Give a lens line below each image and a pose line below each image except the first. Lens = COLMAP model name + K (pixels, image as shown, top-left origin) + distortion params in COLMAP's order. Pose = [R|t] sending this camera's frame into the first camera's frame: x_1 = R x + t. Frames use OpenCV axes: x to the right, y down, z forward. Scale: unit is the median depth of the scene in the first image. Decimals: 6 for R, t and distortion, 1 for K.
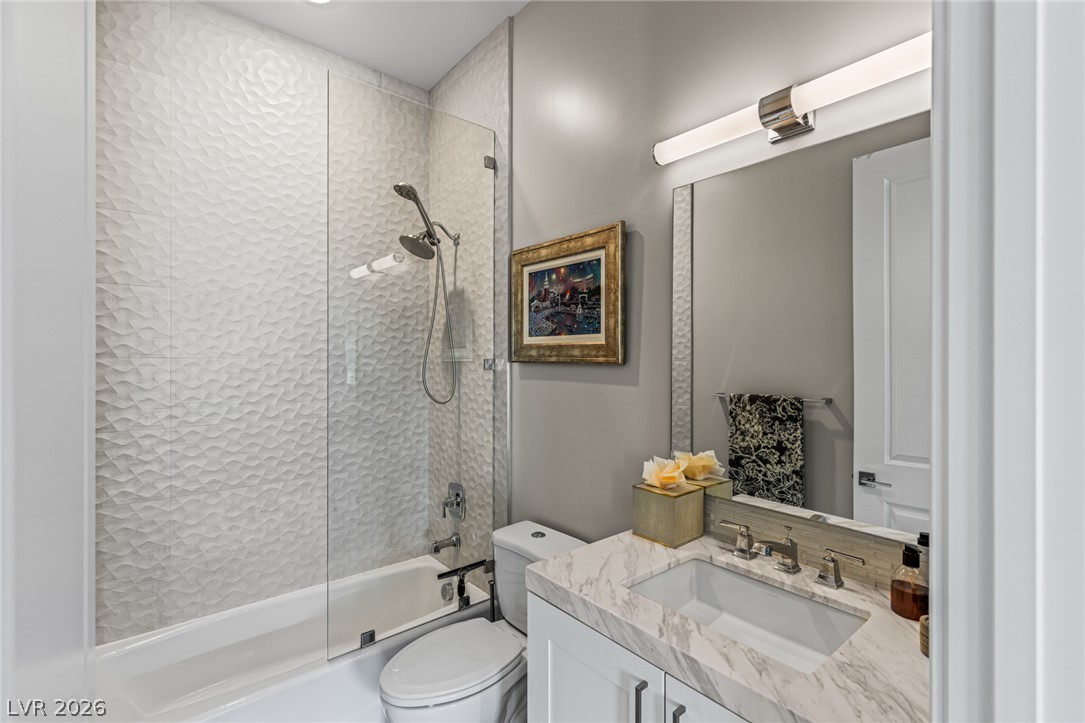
lens RADIAL K [[485.0, 0, 543.4], [0, 485.0, 359.4], [0, 0, 1]] dist [0.003005, -0.001301]
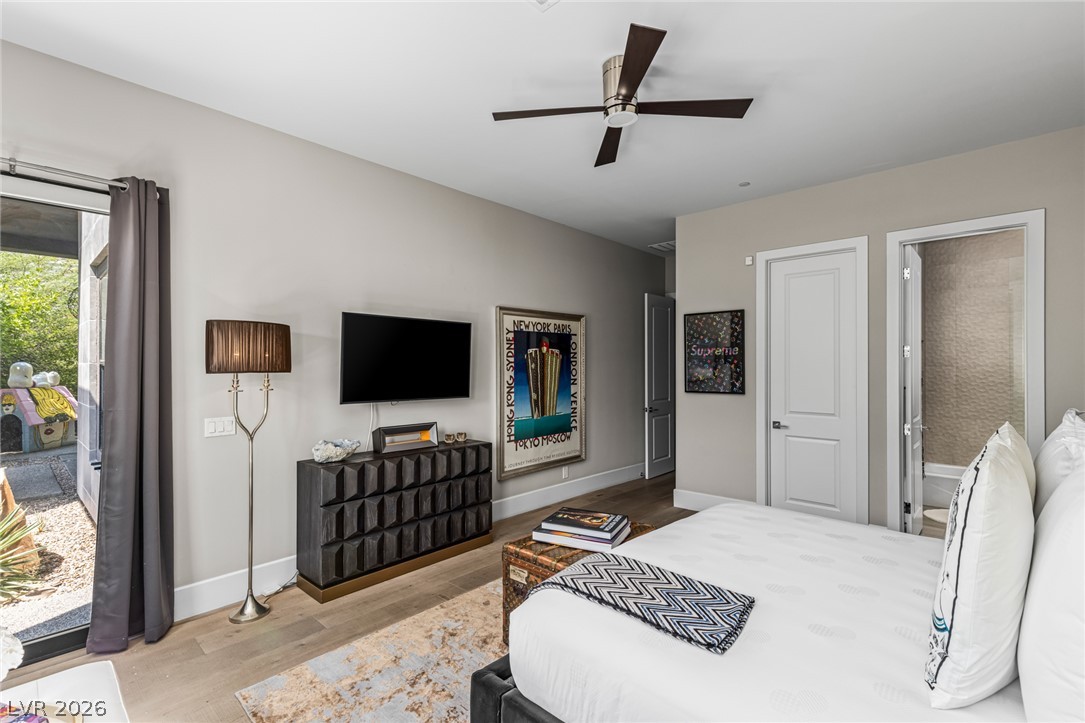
lens RADIAL K [[485.0, 0, 543.5], [0, 485.0, 361.9], [0, 0, 1]] dist [0.003005, -0.001301]
pose [[0.120456, -0.007601, -0.992690, 1.668795], [-0.000537, 0.999970, -0.007722, -0.007580], [0.992719, 0.001464, 0.120448, -1.633299]]
